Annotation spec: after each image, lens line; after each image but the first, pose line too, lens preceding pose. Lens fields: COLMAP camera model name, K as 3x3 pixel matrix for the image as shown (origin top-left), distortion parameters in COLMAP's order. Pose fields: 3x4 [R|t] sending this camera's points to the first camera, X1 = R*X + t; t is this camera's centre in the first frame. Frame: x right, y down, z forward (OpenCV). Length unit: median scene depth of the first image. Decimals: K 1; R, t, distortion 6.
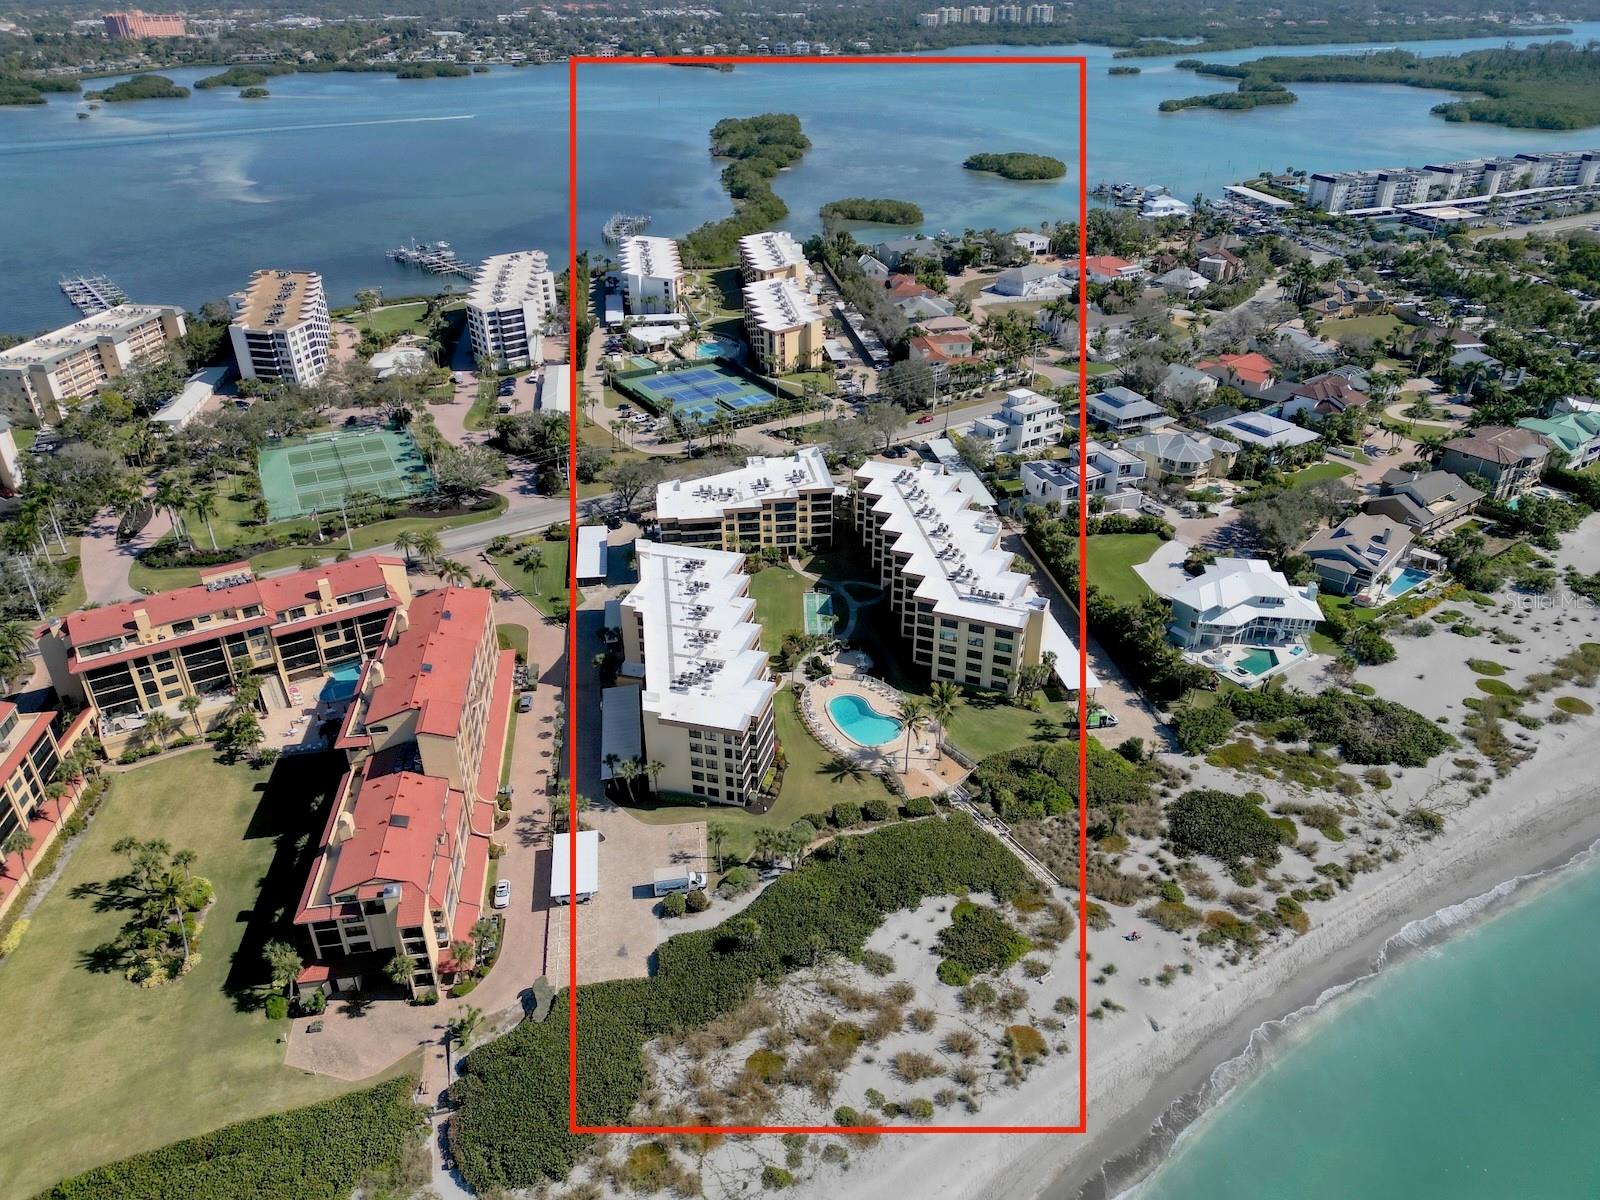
lens RADIAL K [[1105.6, 0, 800.0], [0, 1105.6, 600.0], [0, 0, 1]] dist [0.064402, -0.048658]
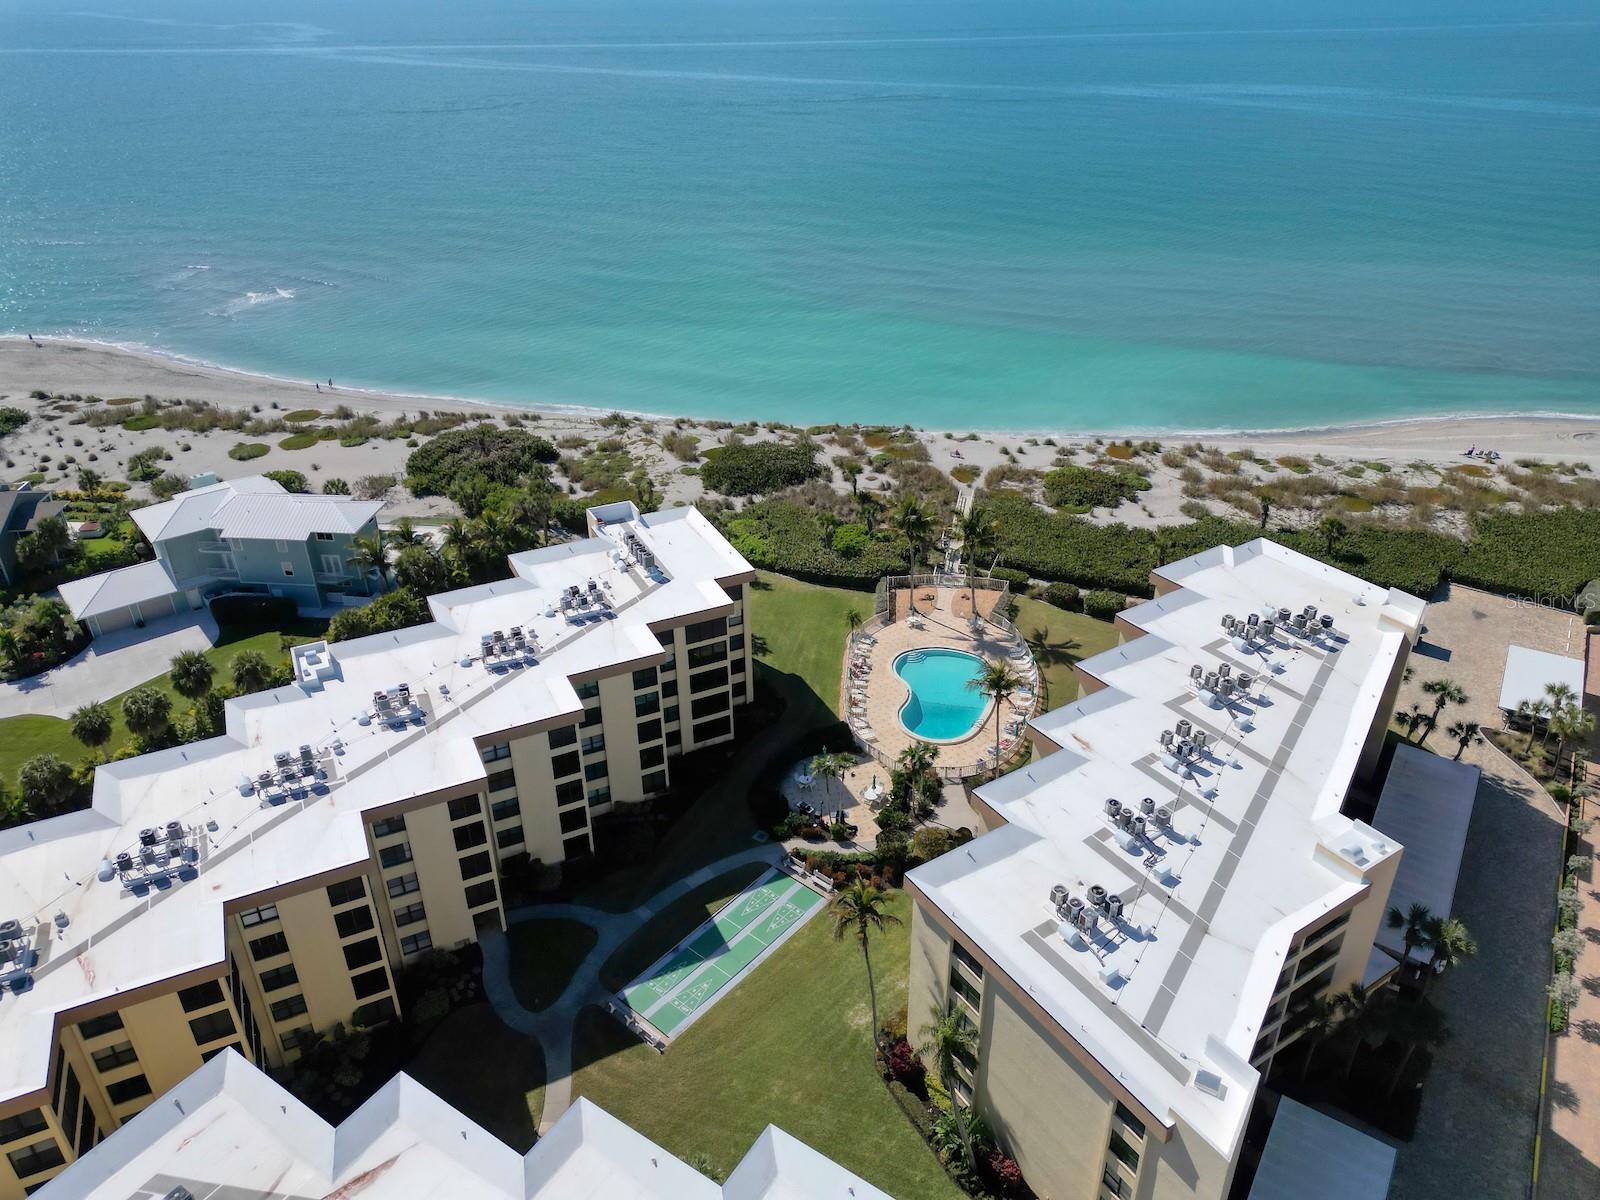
lens RADIAL K [[1111.6, 0, 800.0], [0, 1111.6, 600.0], [0, 0, 1]] dist [0.089716, -0.082912]
pose [[-0.748808, -0.311610, 0.584966, -0.152411], [0.332516, 0.586853, 0.738266, -0.267981], [-0.573340, 0.747330, -0.335825, 0.883295]]
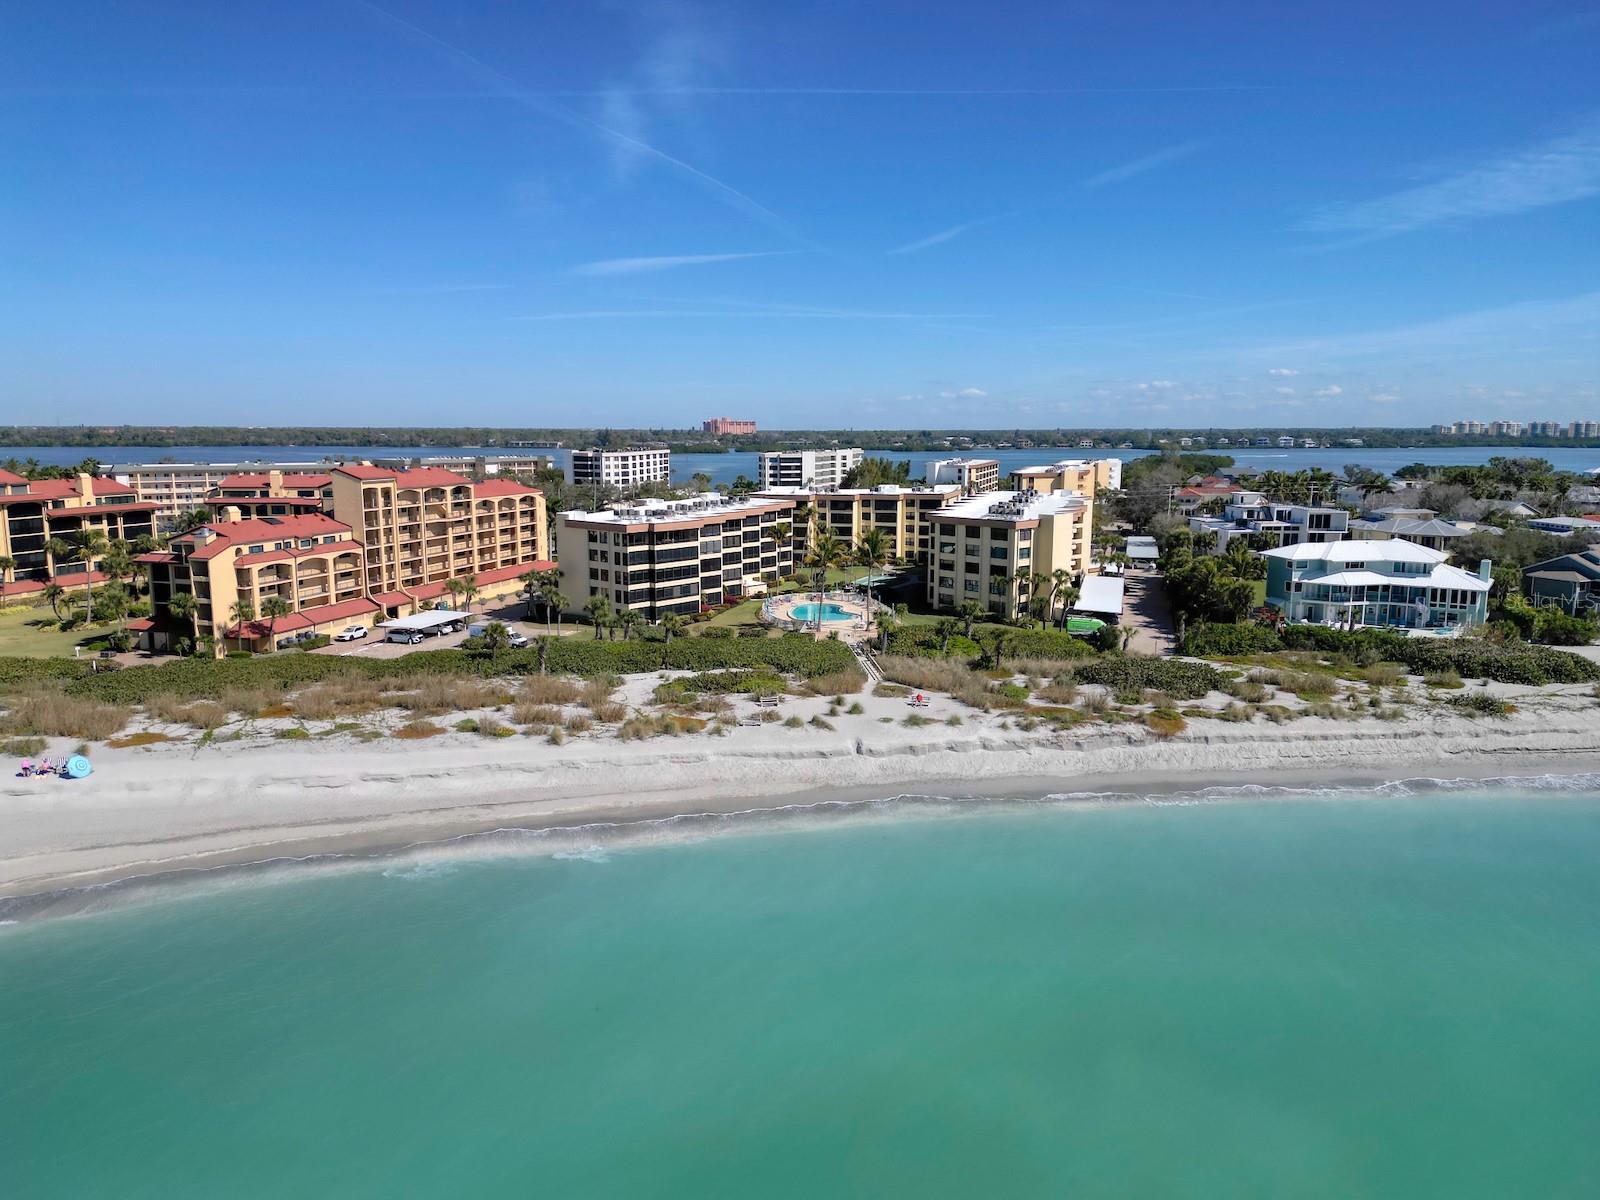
lens RADIAL K [[1105.6, 0, 800.0], [0, 1105.6, 600.0], [0, 0, 1]] dist [0.064402, -0.048658]
pose [[0.902231, 0.072290, -0.425151, 0.303218], [-0.217314, 0.927743, -0.303425, 0.270770], [0.372496, 0.366151, 0.852749, 0.181300]]
